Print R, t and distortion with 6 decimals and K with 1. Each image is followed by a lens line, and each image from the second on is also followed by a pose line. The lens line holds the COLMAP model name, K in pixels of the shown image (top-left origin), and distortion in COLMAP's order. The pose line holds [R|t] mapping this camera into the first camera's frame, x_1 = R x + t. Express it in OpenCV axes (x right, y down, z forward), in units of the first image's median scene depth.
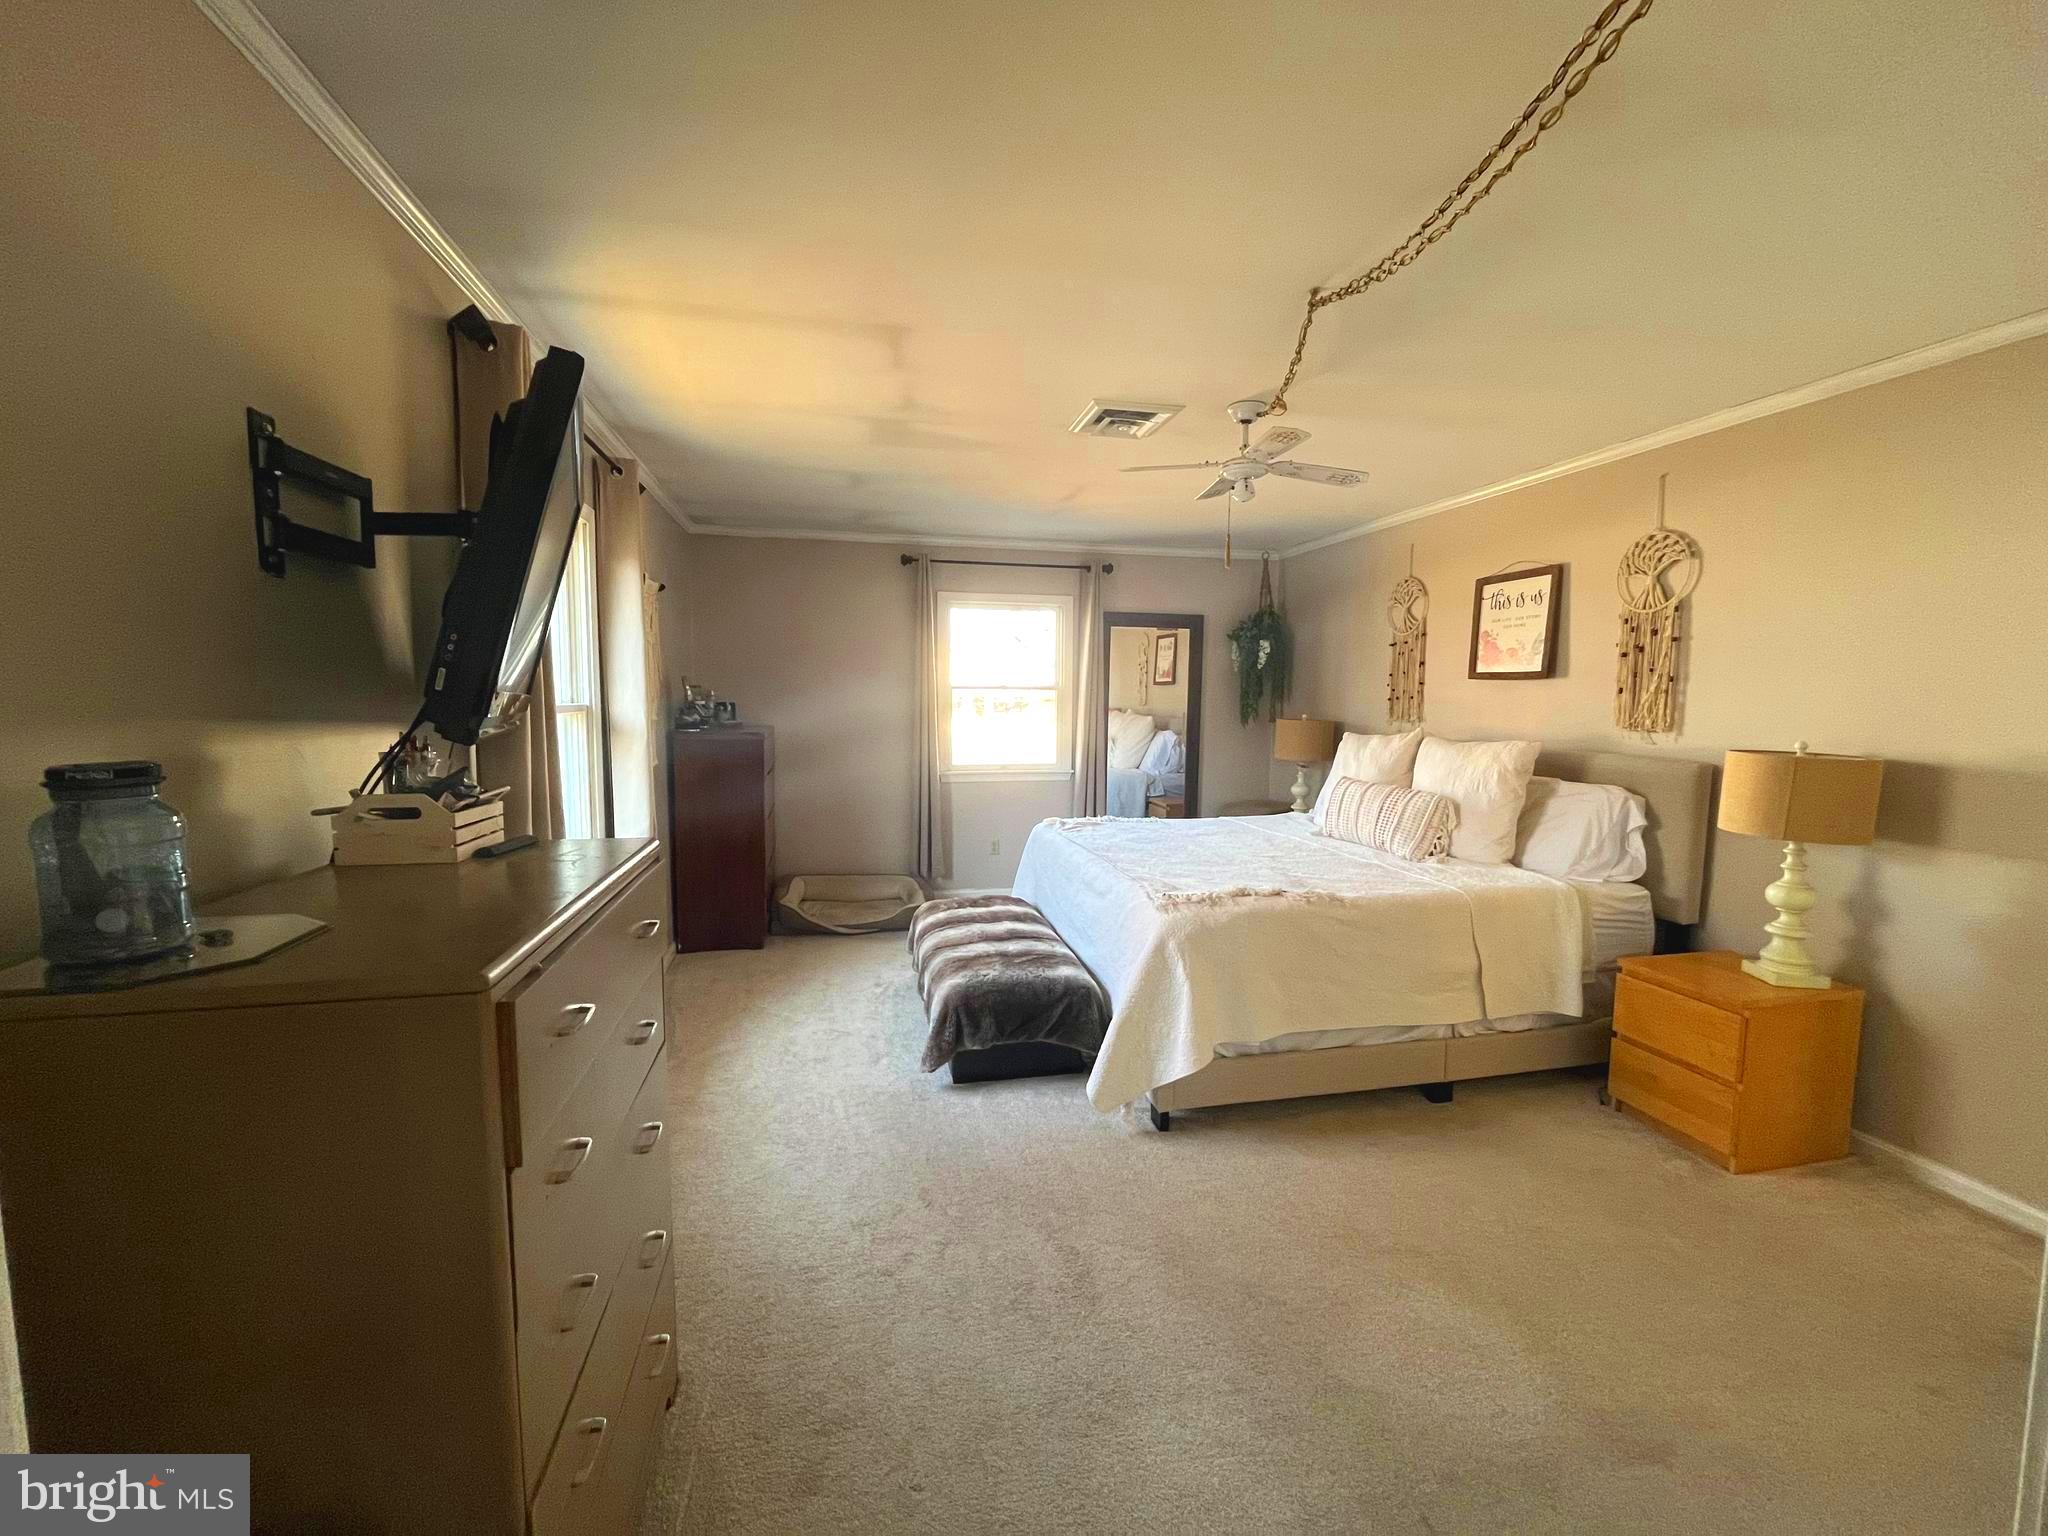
lens RADIAL K [[820.5, 0, 1030.1], [0, 820.5, 766.9], [0, 0, 1]] dist [0.000848, 0.000007]
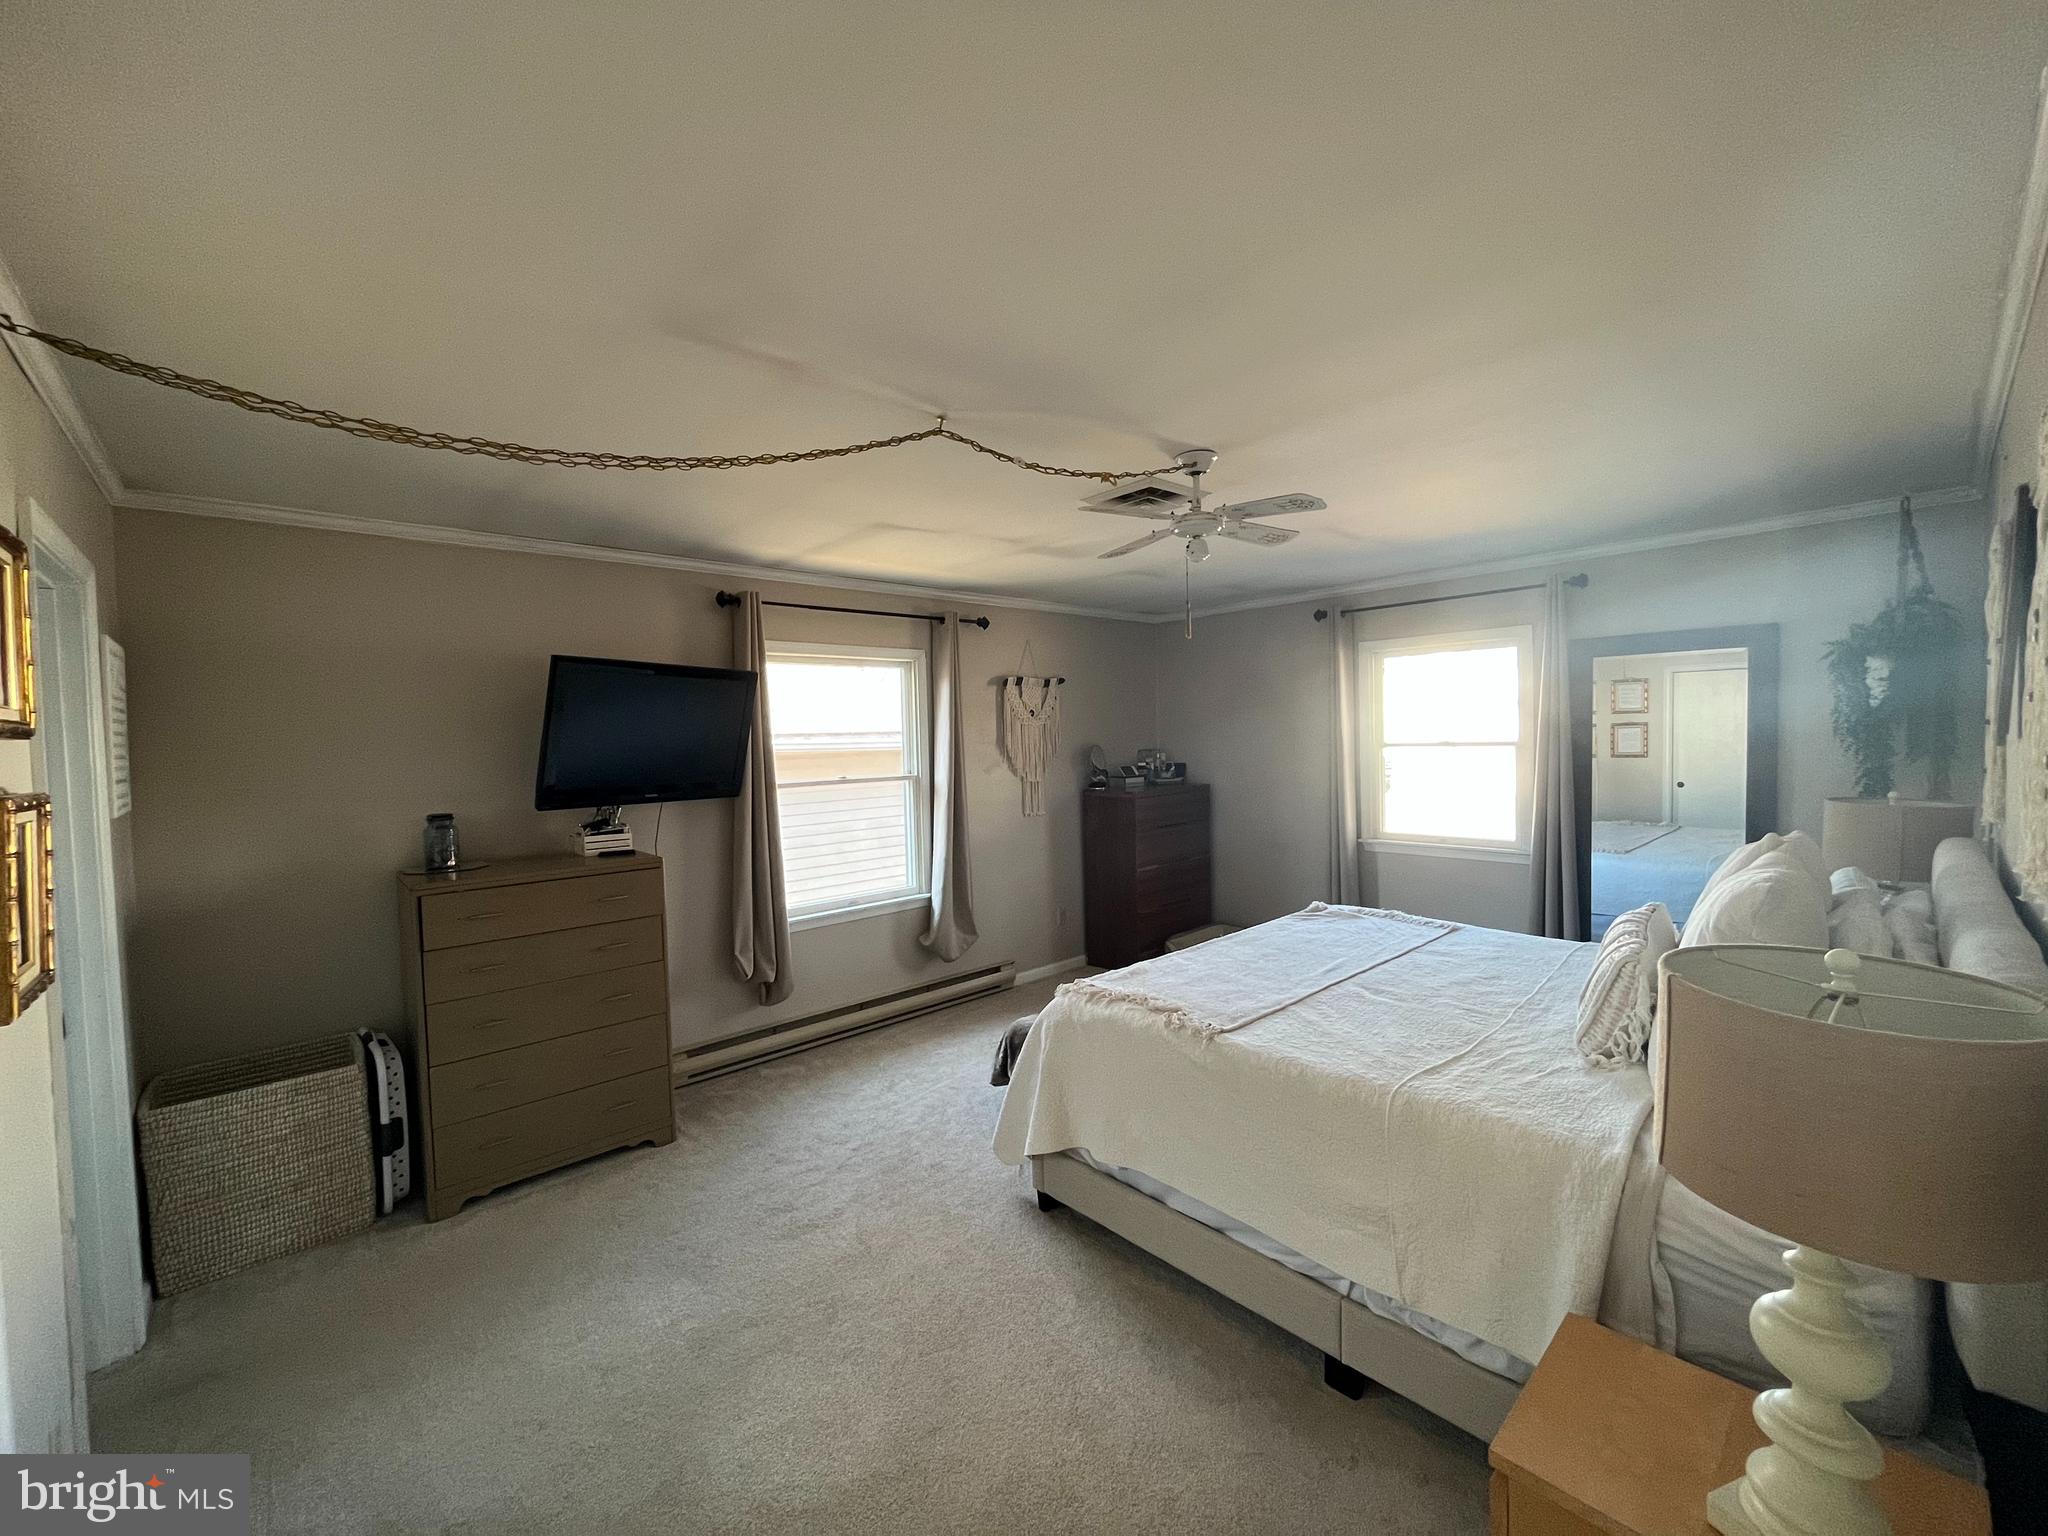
lens RADIAL K [[828.1, 0, 1024.0], [0, 828.1, 768.0], [0, 0, 1]] dist [0.000625, -0.000479]
pose [[0.492089, 0.013223, -0.870444, 0.912268], [-0.048114, 0.998769, -0.012029, -0.078641], [0.869214, 0.047800, 0.492120, 0.398439]]
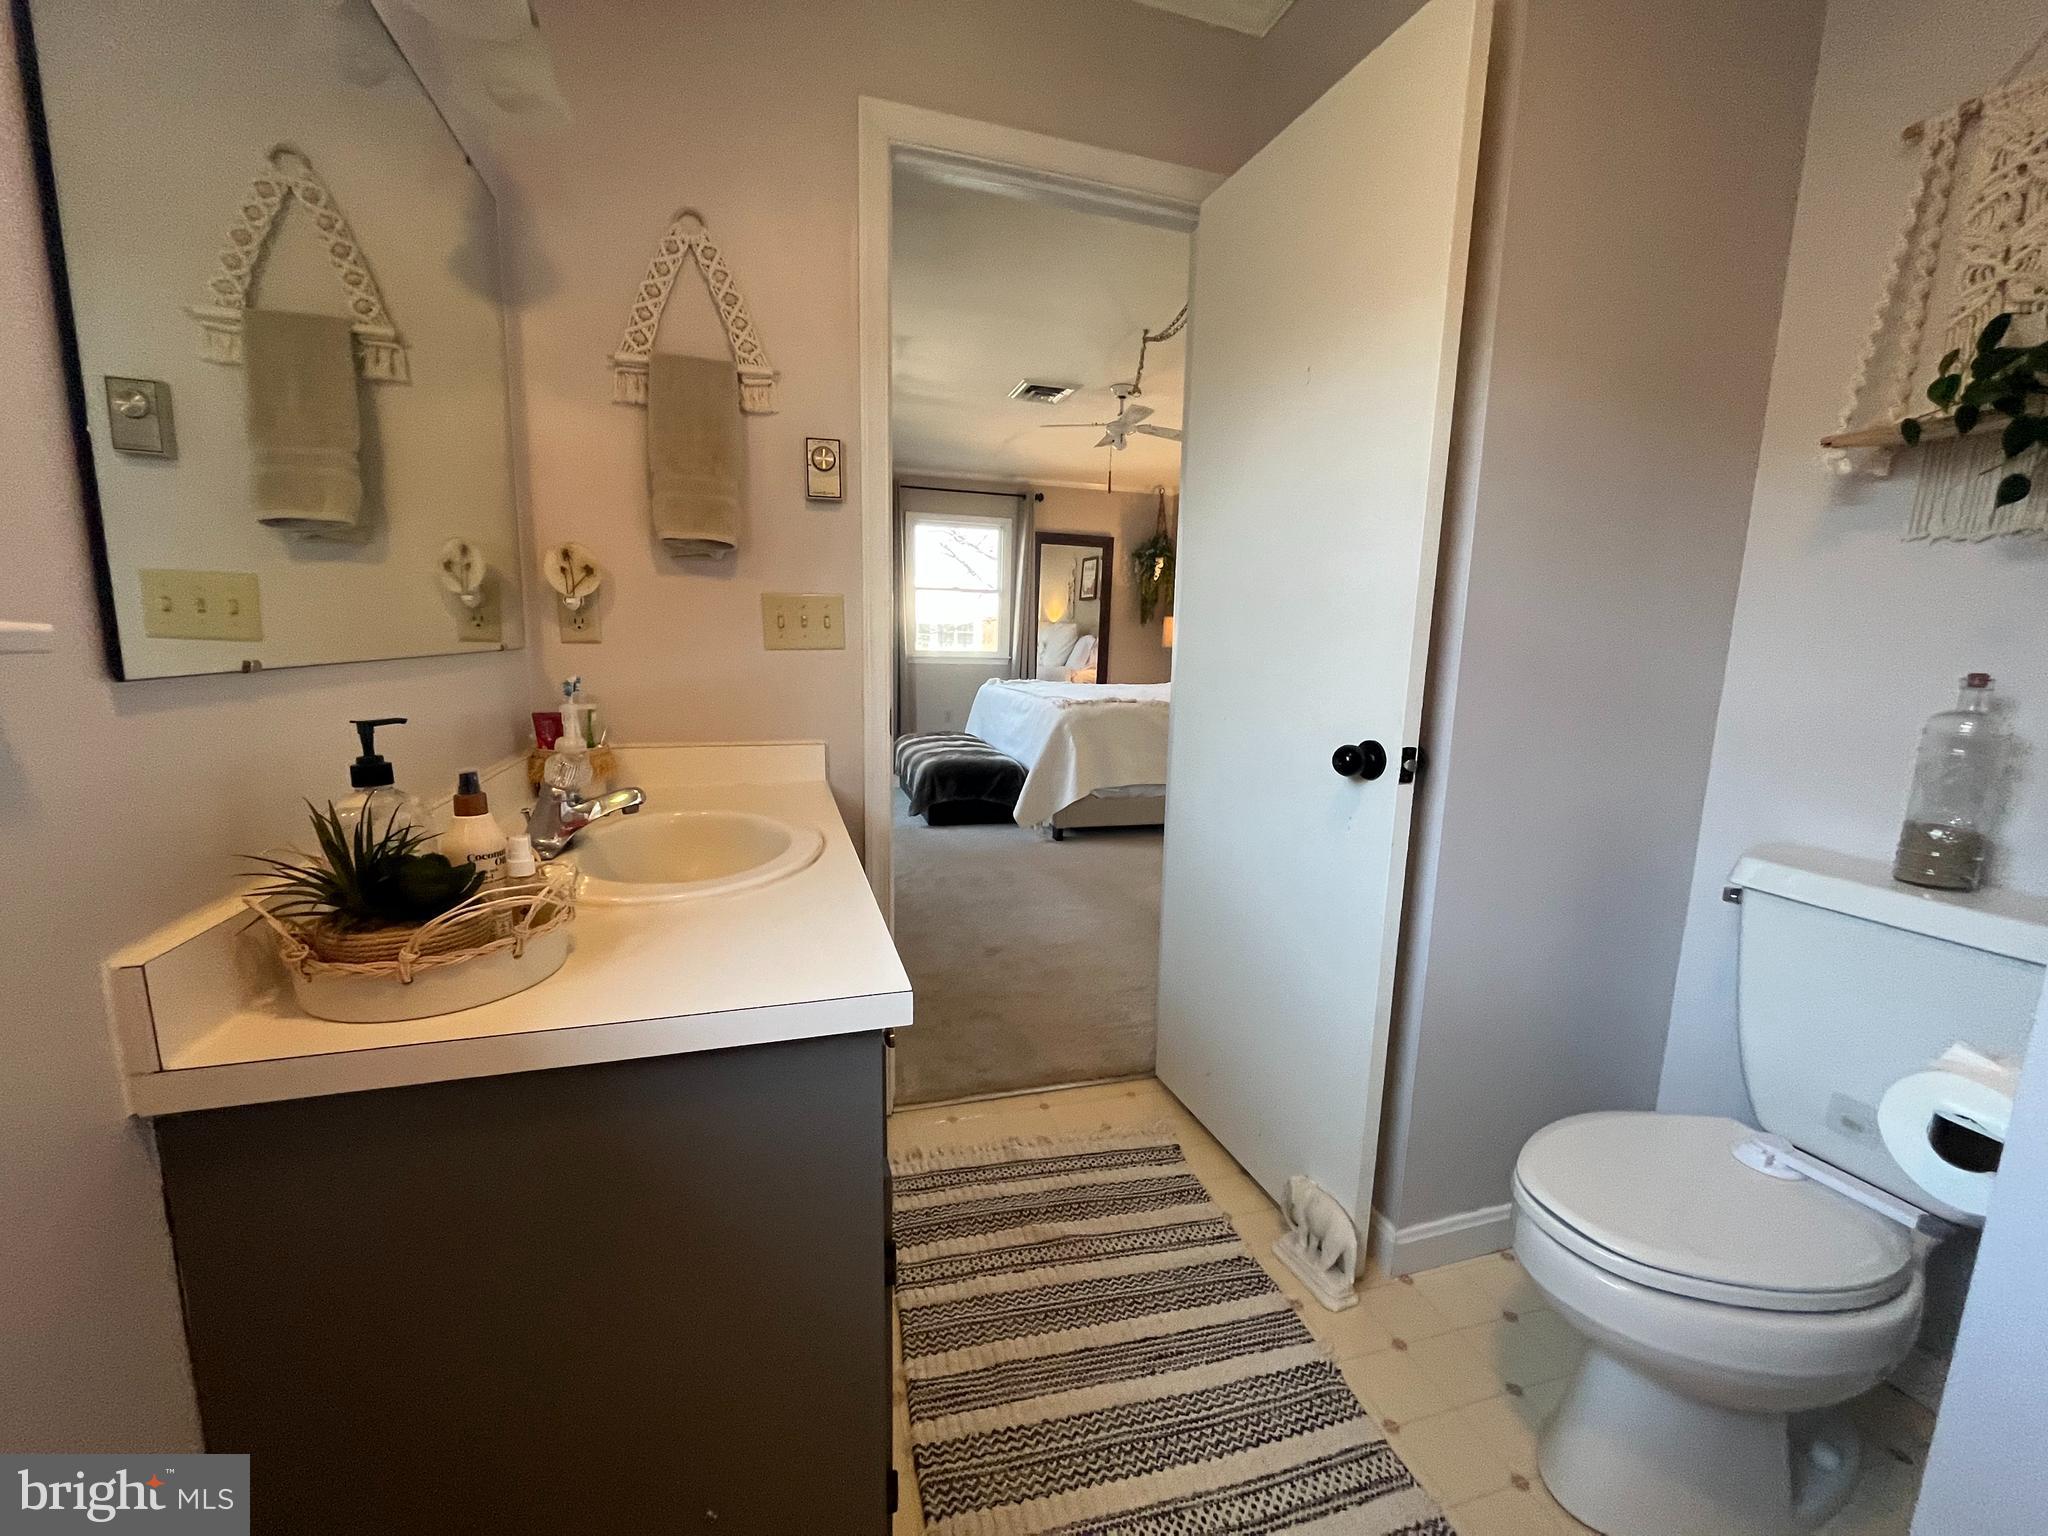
lens RADIAL K [[828.1, 0, 1024.0], [0, 828.1, 768.0], [0, 0, 1]] dist [0.000625, -0.000479]
pose [[0.997928, 0.008503, 0.063781, -0.014056], [-0.012897, 0.997547, 0.068799, 0.164832], [-0.063040, -0.069479, 0.995590, -0.569116]]
